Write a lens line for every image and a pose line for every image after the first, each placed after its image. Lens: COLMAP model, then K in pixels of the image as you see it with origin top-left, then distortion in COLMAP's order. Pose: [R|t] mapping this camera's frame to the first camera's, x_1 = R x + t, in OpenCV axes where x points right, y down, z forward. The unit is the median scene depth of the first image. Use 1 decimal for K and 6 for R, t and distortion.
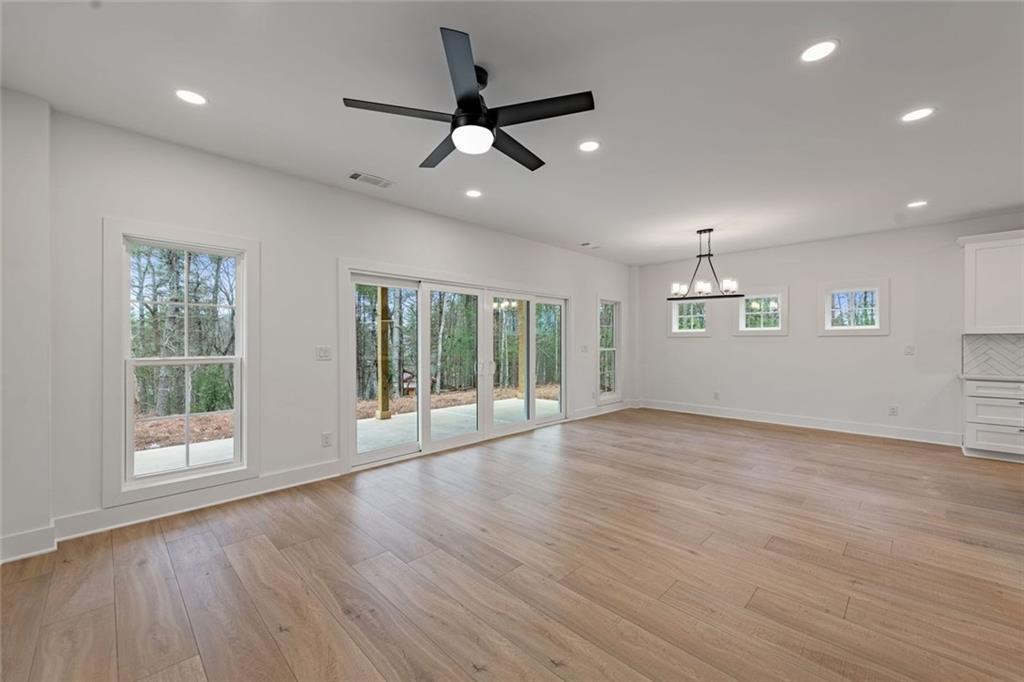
lens RADIAL K [[400.6, 0, 518.0], [0, 400.6, 346.5], [0, 0, 1]] dist [0.005797, -0.000054]
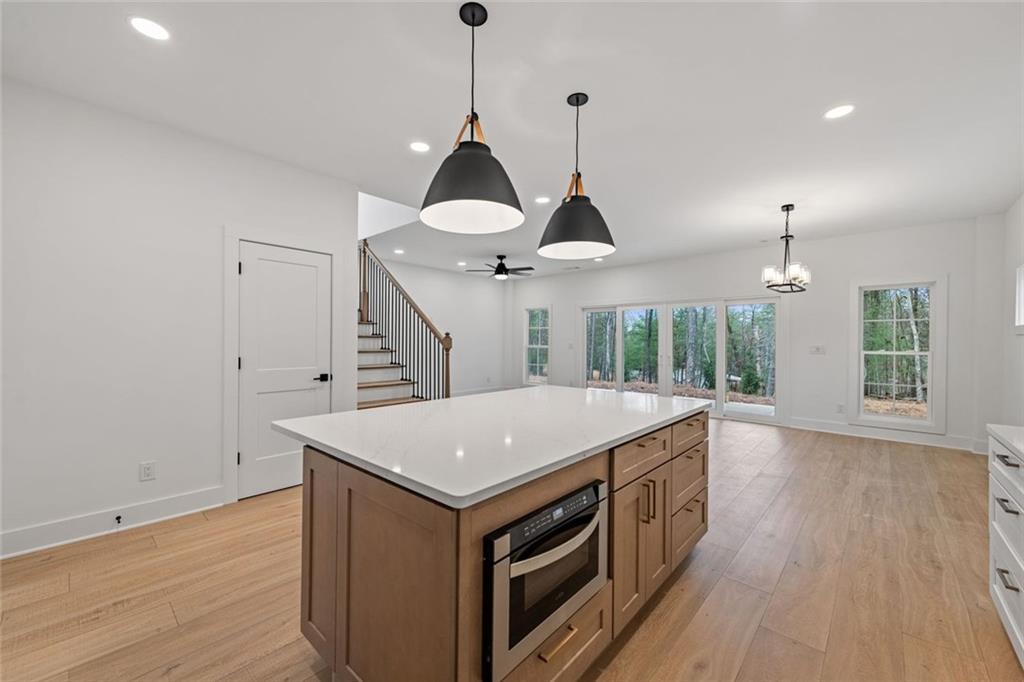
lens RADIAL K [[403.8, 0, 512.9], [0, 403.8, 341.2], [0, 0, 1]] dist [0.012760, -0.001139]
pose [[0.025237, 0.002240, -0.999679, 1.762739], [-0.015401, 0.999880, 0.001852, -0.008588], [0.999563, 0.015350, 0.025268, 0.575310]]
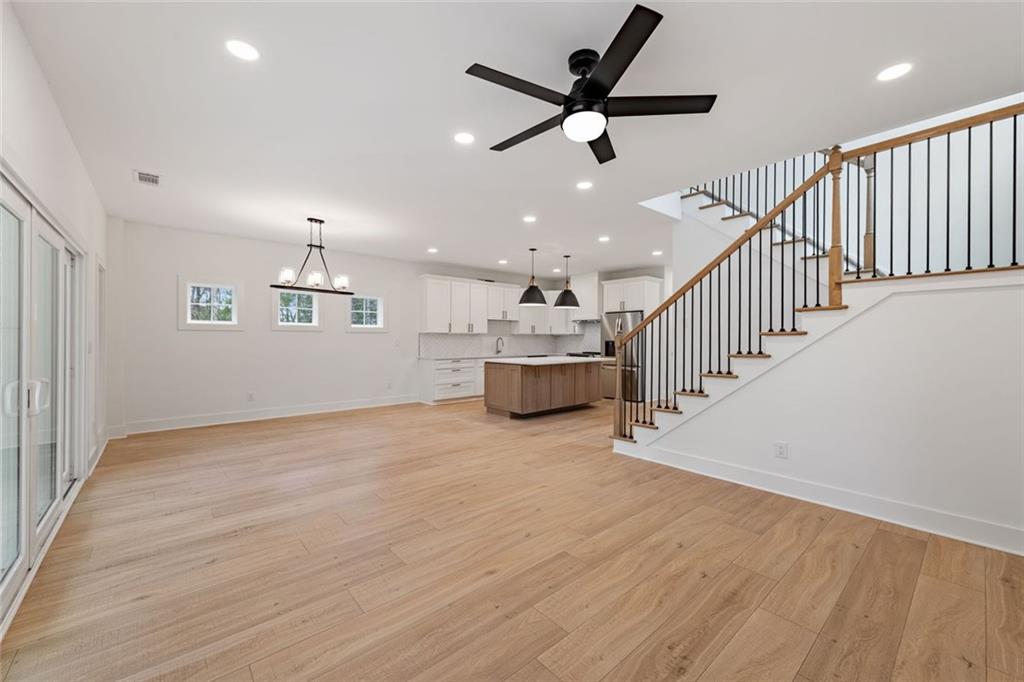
lens RADIAL K [[400.6, 0, 517.2], [0, 400.6, 336.0], [0, 0, 1]] dist [0.005797, -0.000054]
pose [[0.079447, 0.004596, 0.996829, -0.615524], [0.006420, 0.999966, -0.005122, -0.006738], [-0.996818, 0.006807, 0.079415, 0.614456]]
